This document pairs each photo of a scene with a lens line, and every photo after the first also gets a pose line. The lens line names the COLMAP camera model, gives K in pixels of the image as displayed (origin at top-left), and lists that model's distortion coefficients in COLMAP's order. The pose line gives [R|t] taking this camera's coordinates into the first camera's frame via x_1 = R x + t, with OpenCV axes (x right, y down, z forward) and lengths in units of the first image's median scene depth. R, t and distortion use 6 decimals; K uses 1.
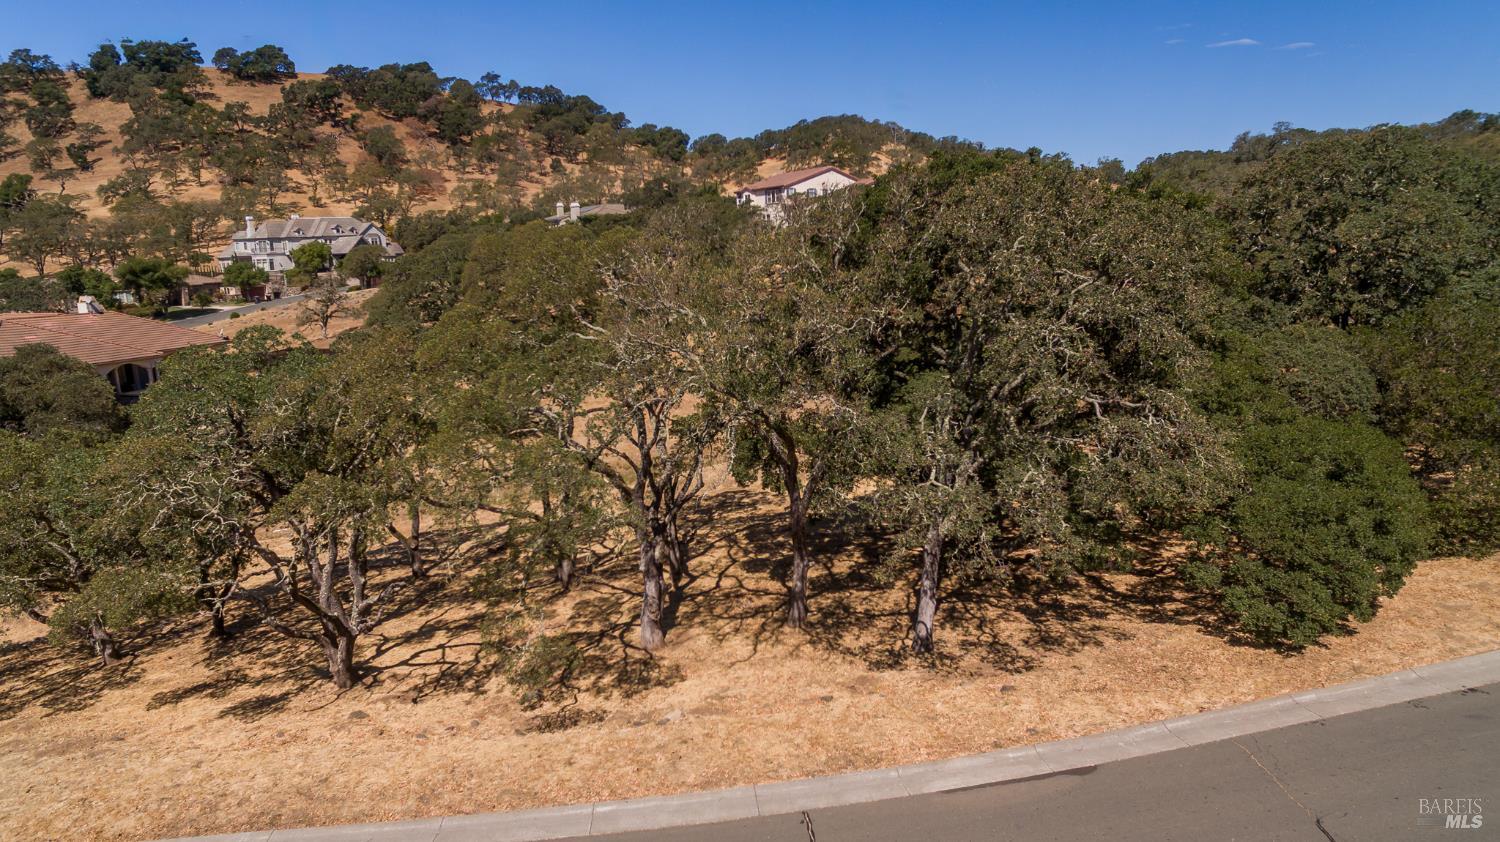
lens RADIAL K [[869.7, 0, 756.8], [0, 869.7, 416.5], [0, 0, 1]] dist [-0.098679, 0.089552]
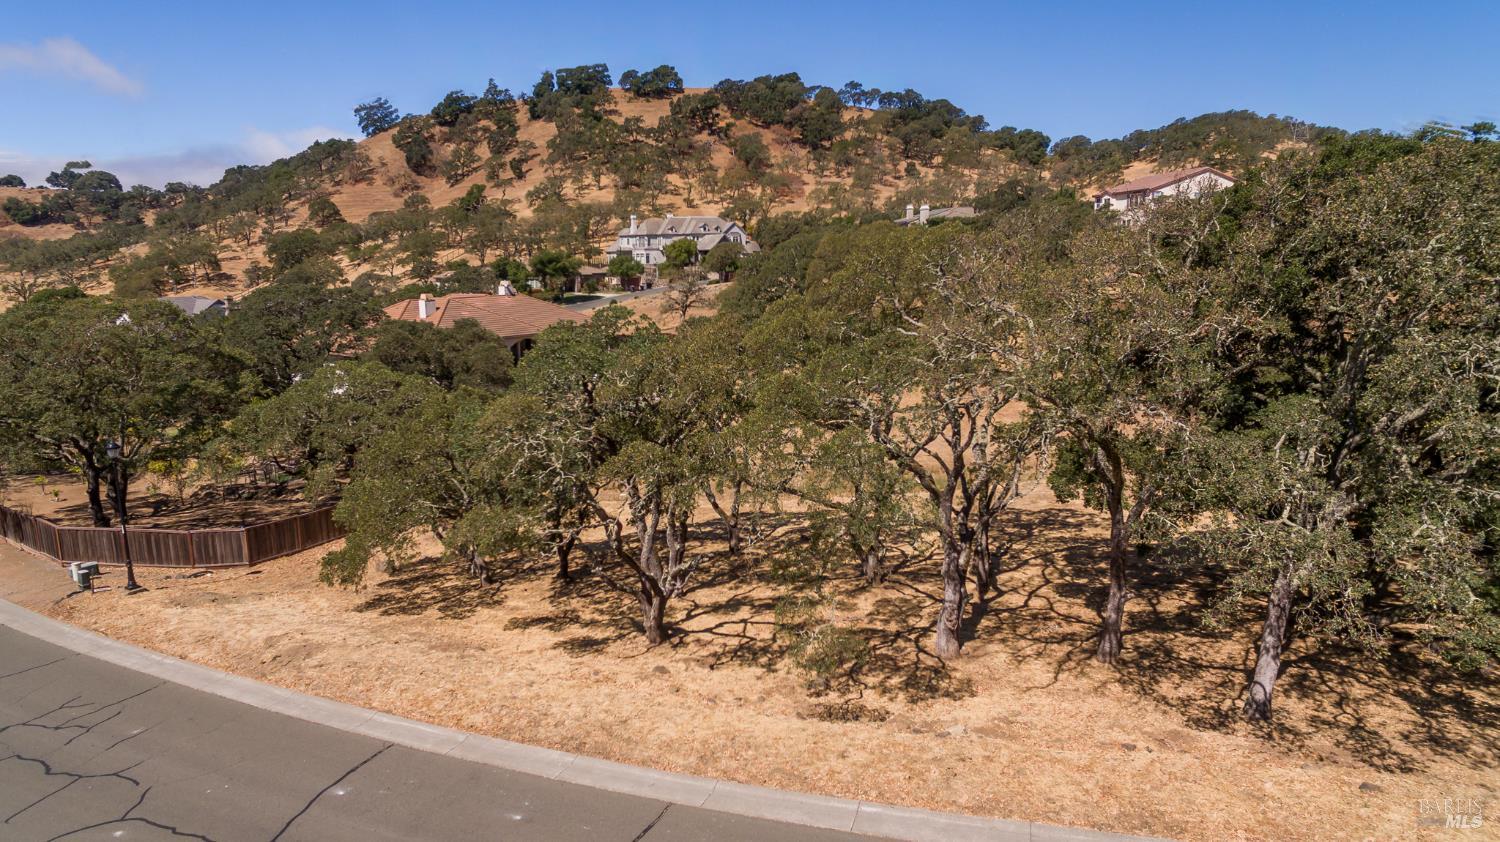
lens RADIAL K [[869.7, 0, 756.8], [0, 869.7, 416.5], [0, 0, 1]] dist [-0.098679, 0.089552]
pose [[0.923829, 0.086663, -0.372866, 0.005076], [-0.088490, 0.996002, 0.012249, 0.001738], [0.372437, 0.021679, 0.927804, 0.005669]]
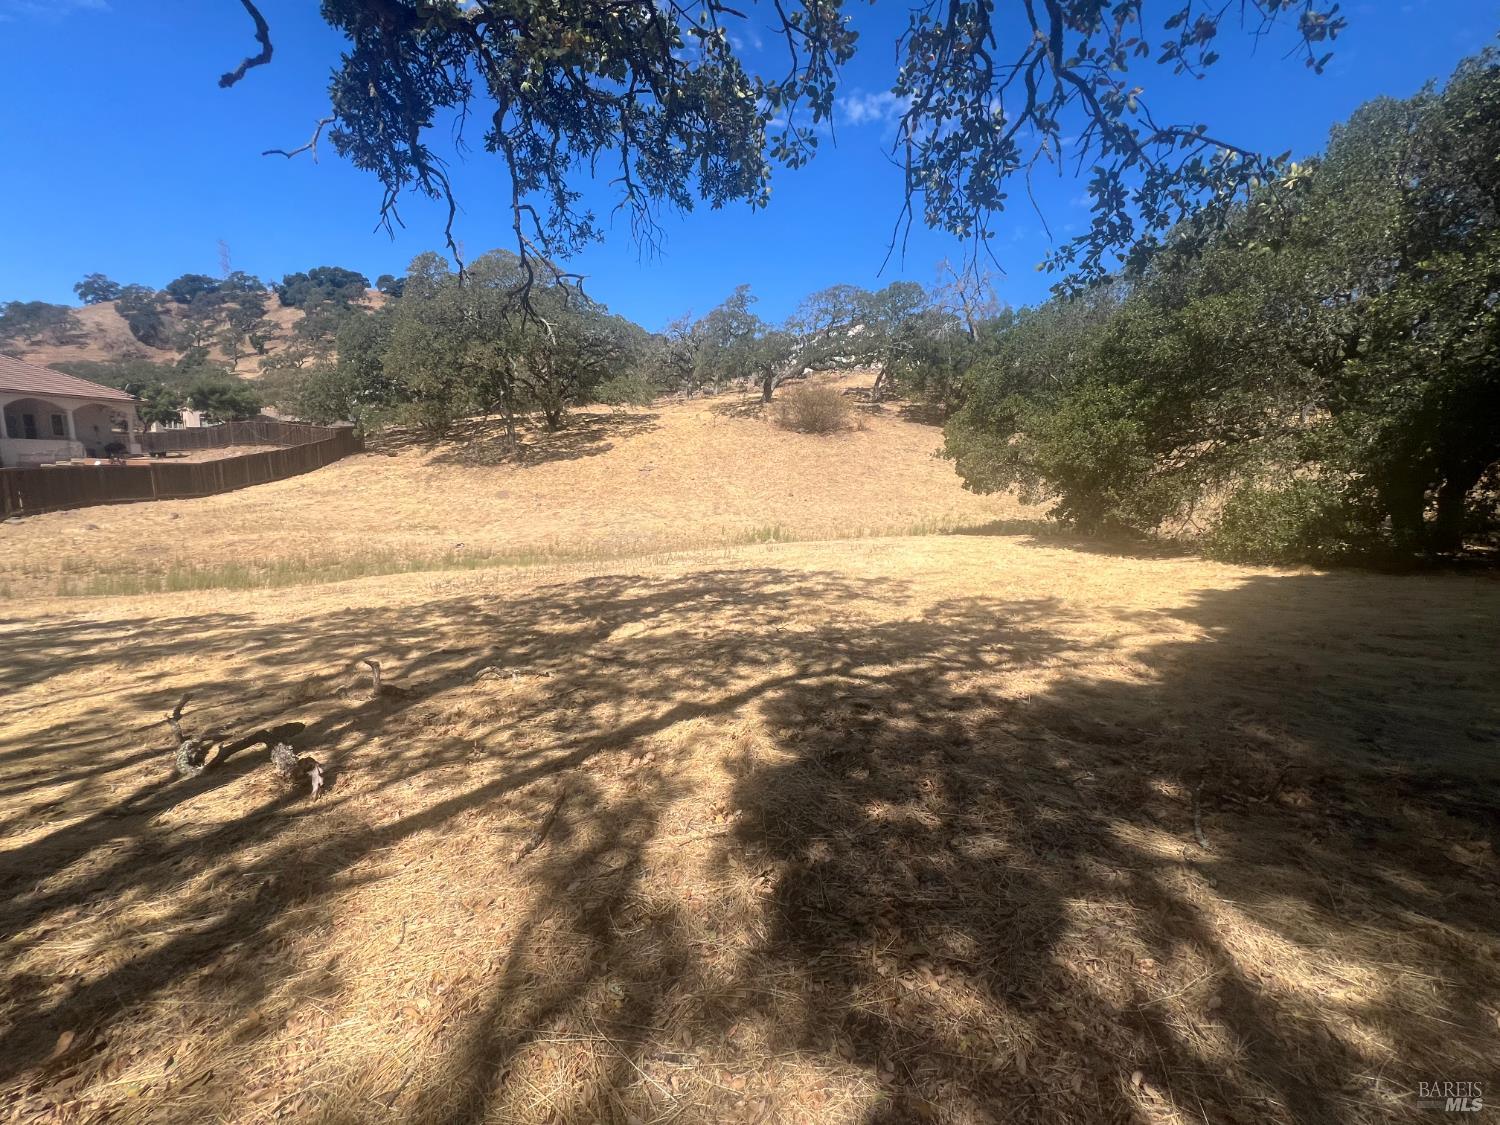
lens RADIAL K [[600.9, 0, 751.8], [0, 600.9, 560.6], [0, 0, 1]] dist [-0.000368, -0.000156]
pose [[0.997765, 0.052720, -0.041055, -0.002623], [-0.054402, 0.997678, -0.040975, 0.043070], [0.038799, 0.043117, 0.998316, 0.355717]]
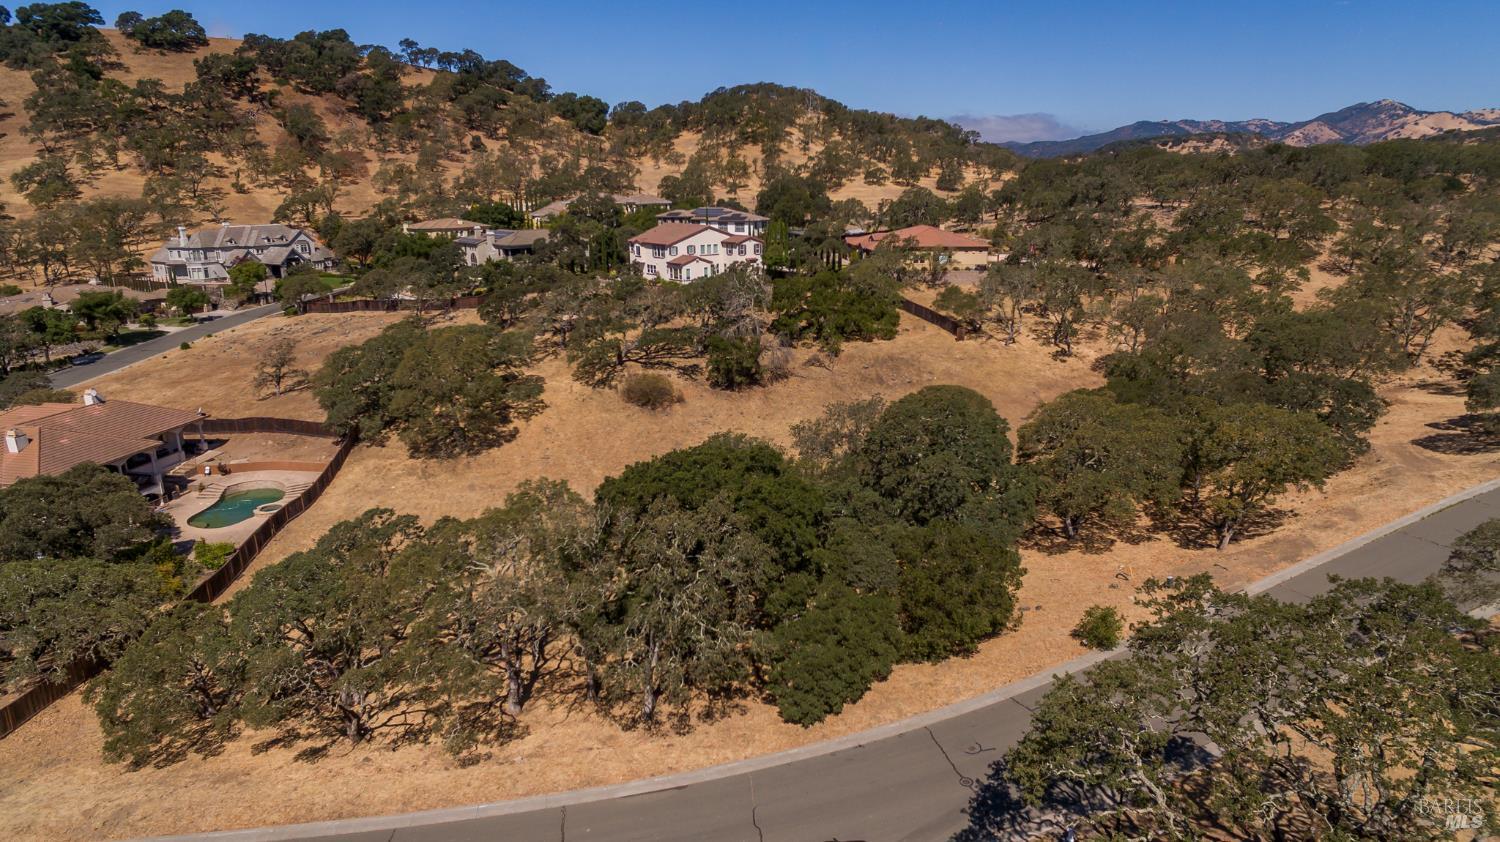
lens RADIAL K [[869.7, 0, 756.8], [0, 869.7, 416.5], [0, 0, 1]] dist [-0.098679, 0.089552]
pose [[0.996881, 0.000657, 0.078917, 0.072450], [-0.006723, 0.997037, 0.076624, -0.148982], [-0.078633, -0.076915, 0.993932, -0.245531]]
